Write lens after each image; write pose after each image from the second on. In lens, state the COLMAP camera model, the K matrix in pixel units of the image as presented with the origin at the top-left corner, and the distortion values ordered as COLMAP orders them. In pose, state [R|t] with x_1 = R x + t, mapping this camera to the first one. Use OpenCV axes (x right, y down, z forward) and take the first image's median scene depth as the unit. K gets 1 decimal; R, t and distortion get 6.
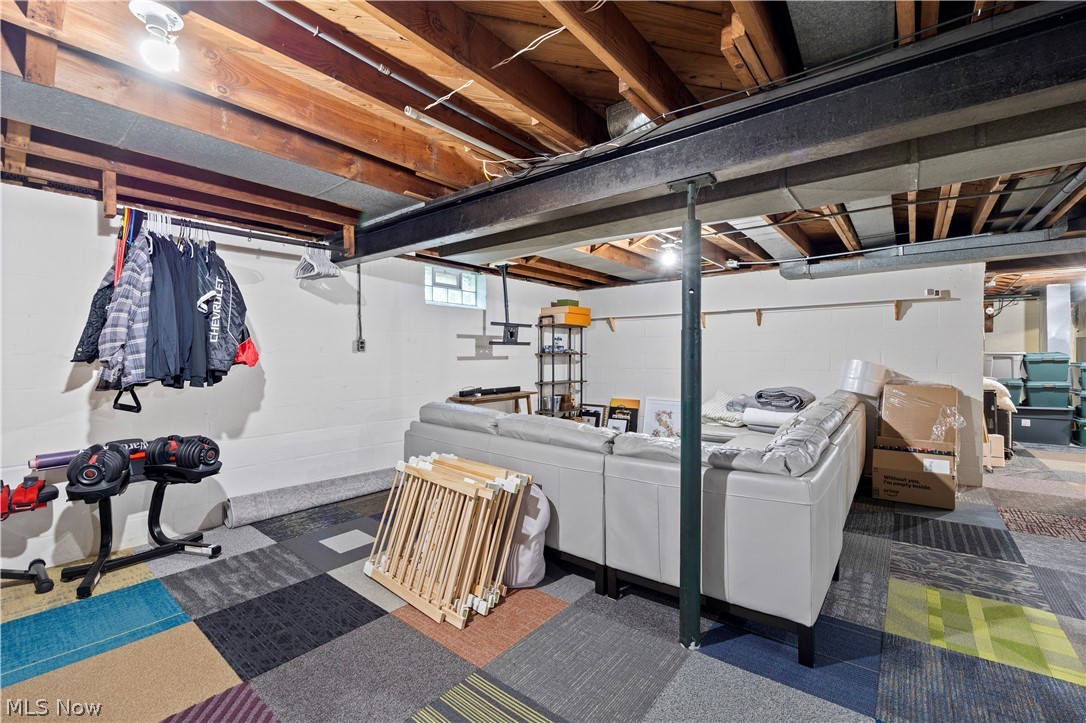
lens RADIAL K [[468.2, 0, 538.1], [0, 468.2, 373.4], [0, 0, 1]] dist [-0.013840, 0.000334]
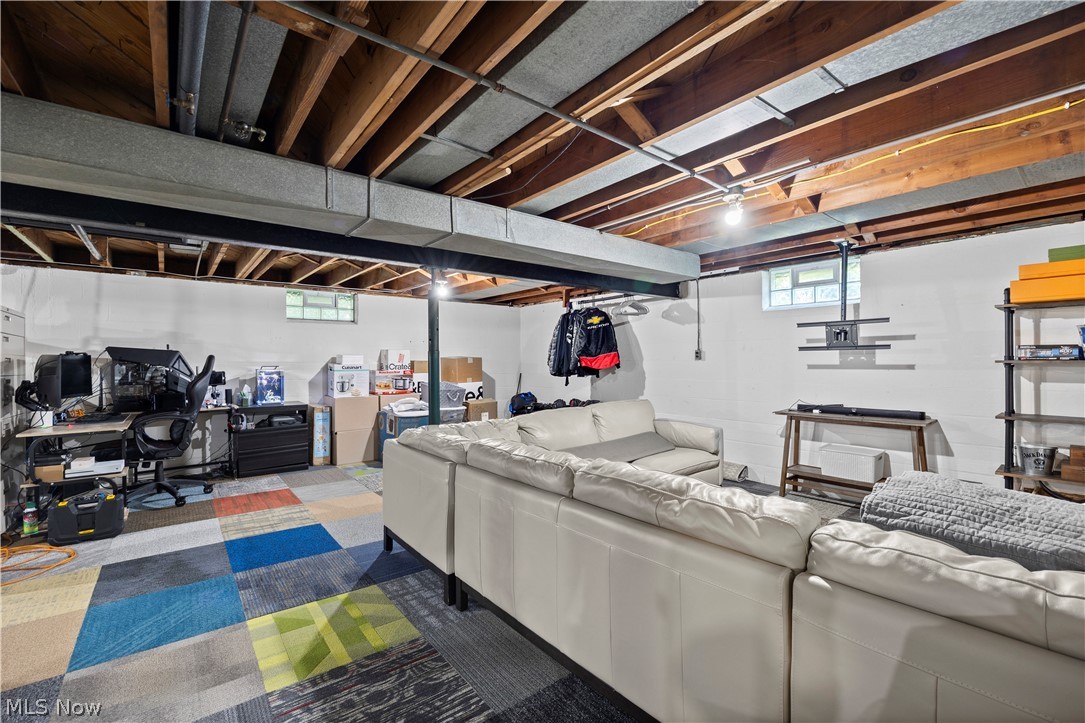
lens RADIAL K [[467.8, 0, 537.6], [0, 467.8, 373.4], [0, 0, 1]] dist [-0.013840, 0.000334]
pose [[-0.236117, 0.030531, -0.971245, 1.647958], [-0.031481, 0.998741, 0.039049, -0.078831], [0.971215, 0.039796, -0.234858, 1.506053]]
